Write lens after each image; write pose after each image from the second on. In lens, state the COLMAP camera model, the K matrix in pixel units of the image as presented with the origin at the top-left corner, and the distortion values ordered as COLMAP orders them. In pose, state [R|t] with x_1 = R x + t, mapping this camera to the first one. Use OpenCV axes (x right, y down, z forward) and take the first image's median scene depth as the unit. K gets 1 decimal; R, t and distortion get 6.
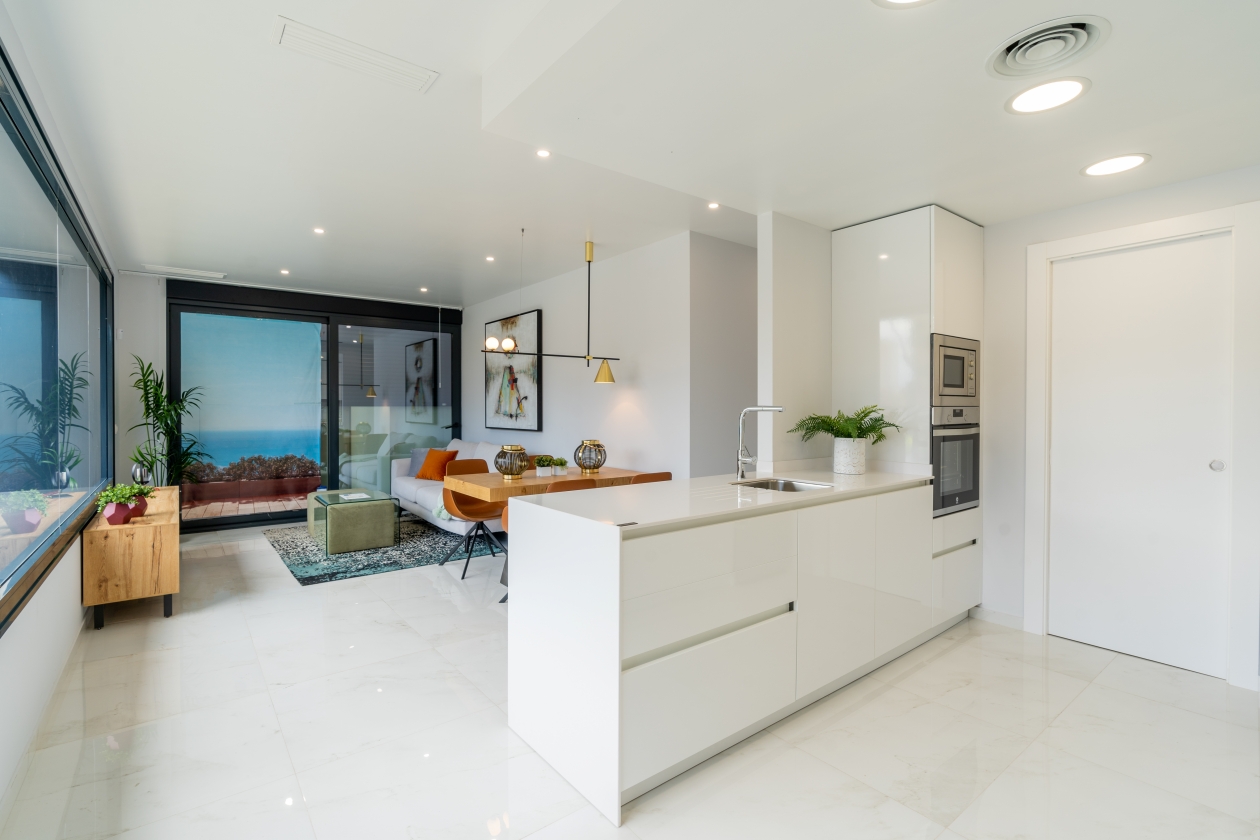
lens RADIAL K [[574.7, 0, 634.0], [0, 574.7, 421.1], [0, 0, 1]] dist [-0.013637, 0.004618]
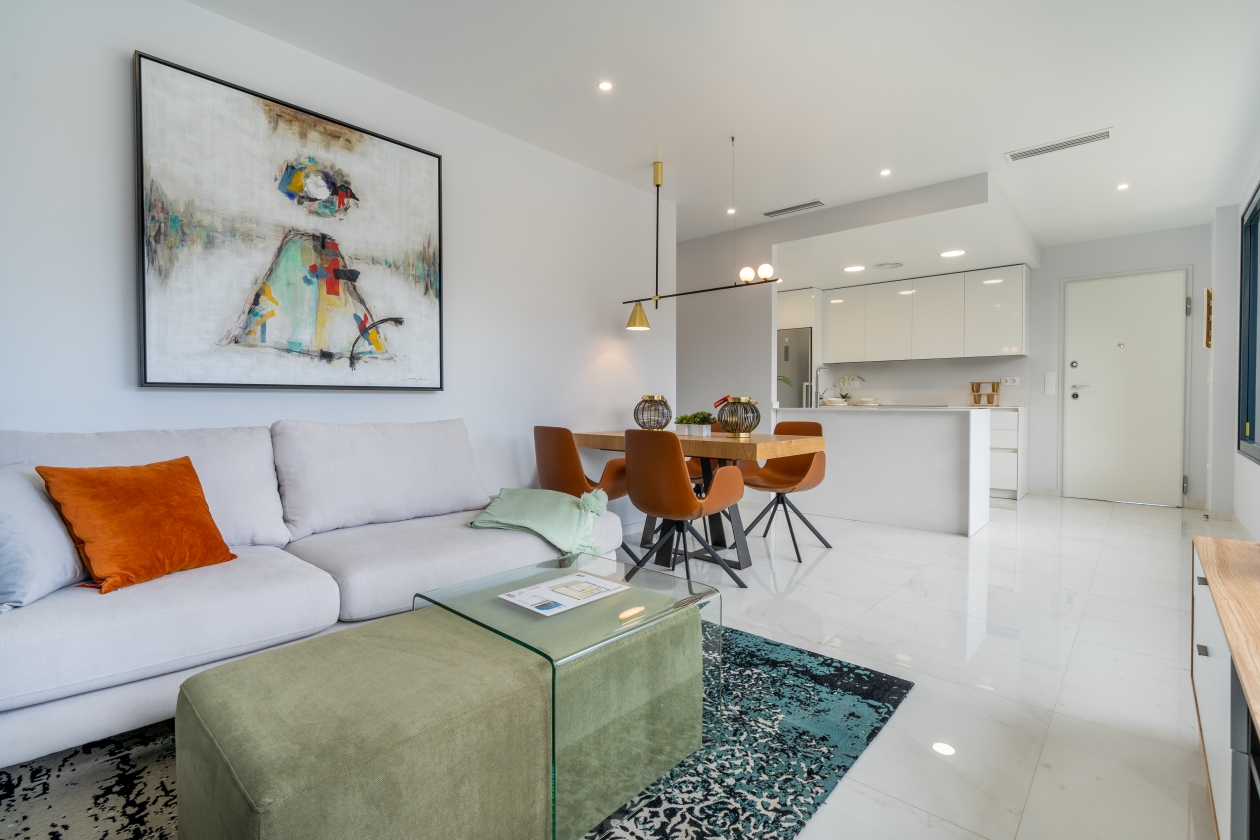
lens RADIAL K [[574.7, 0, 626.8], [0, 574.7, 409.5], [0, 0, 1]] dist [-0.013637, 0.004618]
pose [[-0.160333, -0.017855, 0.986901, -1.187896], [0.020591, 0.999558, 0.021429, 0.045877], [-0.986848, 0.023757, -0.159895, 1.537442]]
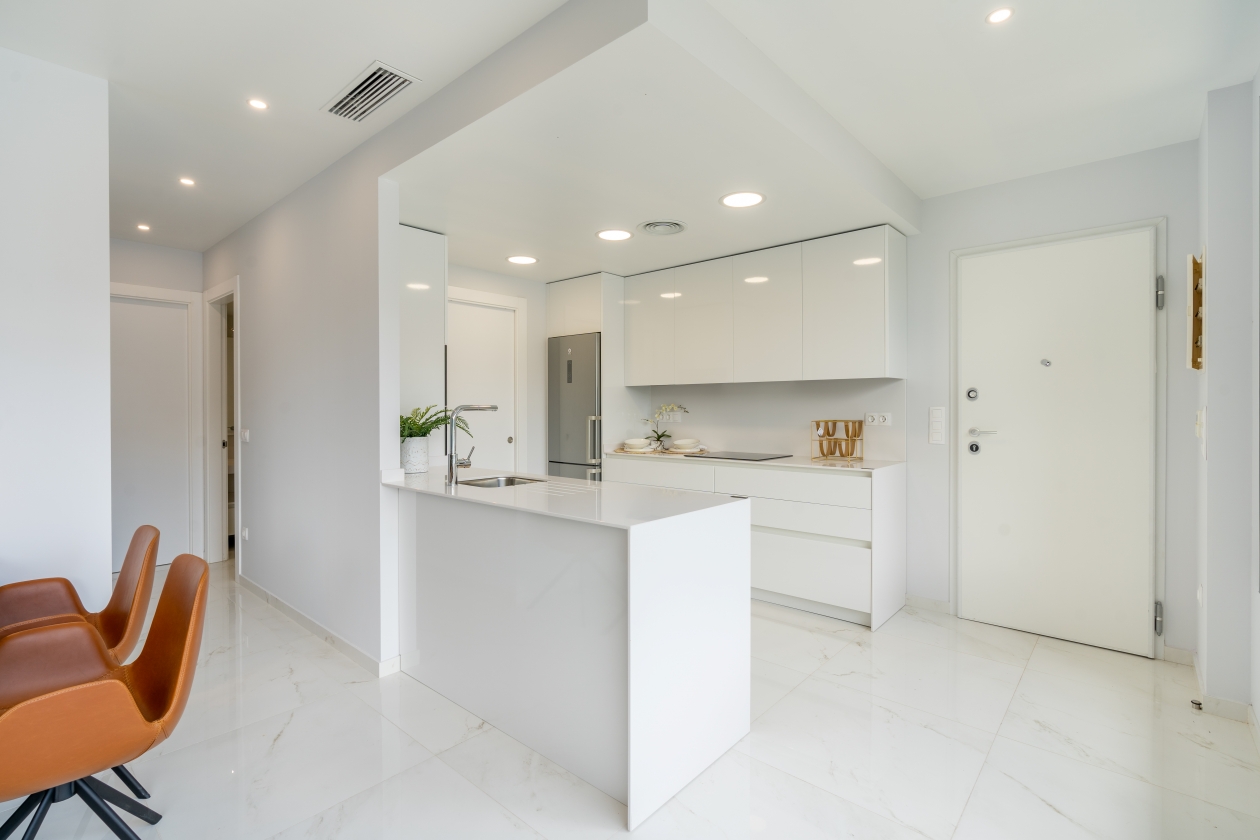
lens RADIAL K [[574.7, 0, 626.3], [0, 574.7, 410.2], [0, 0, 1]] dist [-0.013637, 0.004618]
pose [[-0.167405, -0.003868, 0.985881, -0.624302], [0.021910, 0.999731, 0.007643, -0.016062], [-0.985645, 0.022880, -0.167275, 0.734797]]
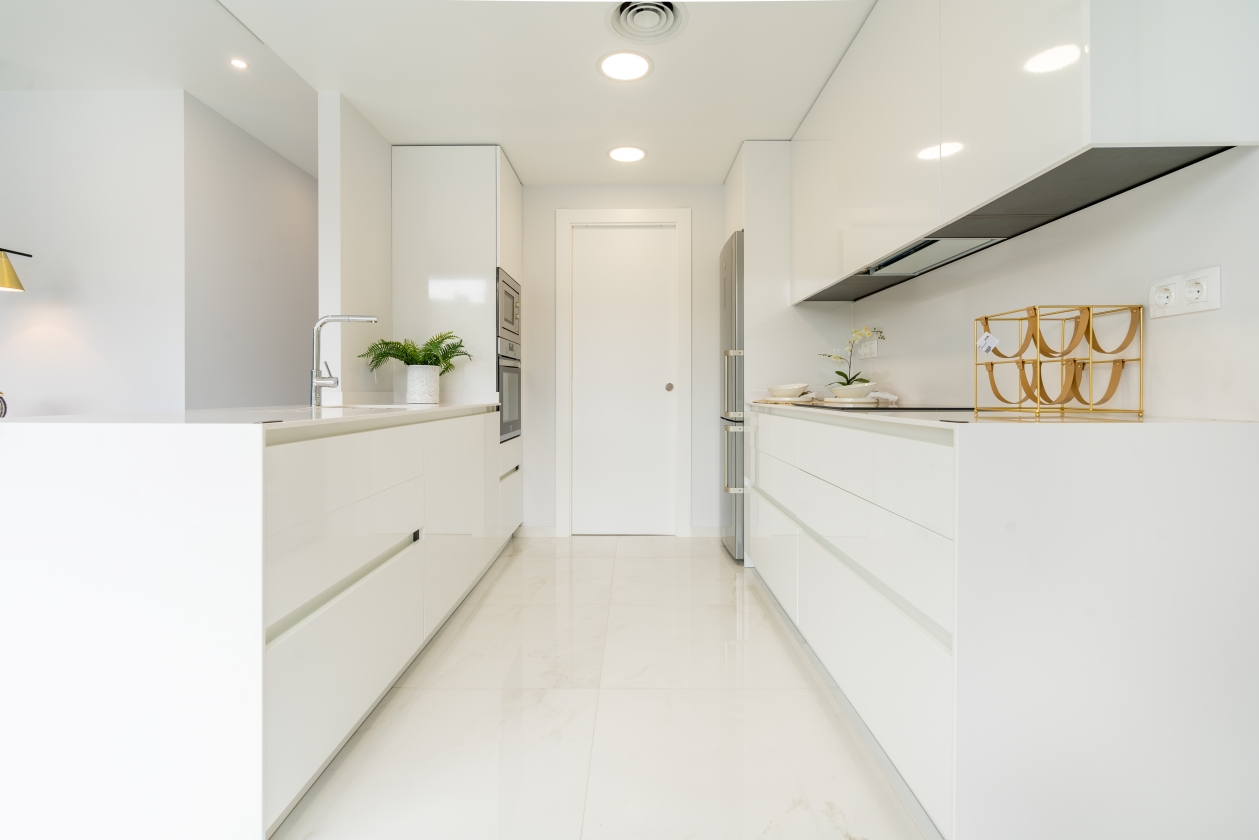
lens RADIAL K [[574.2, 0, 629.3], [0, 574.2, 397.6], [0, 0, 1]] dist [-0.013637, 0.004618]
pose [[0.630590, -0.010088, 0.776051, -0.131842], [0.015311, 0.999883, 0.000557, 0.079354], [-0.775965, 0.011531, 0.630670, 0.130644]]
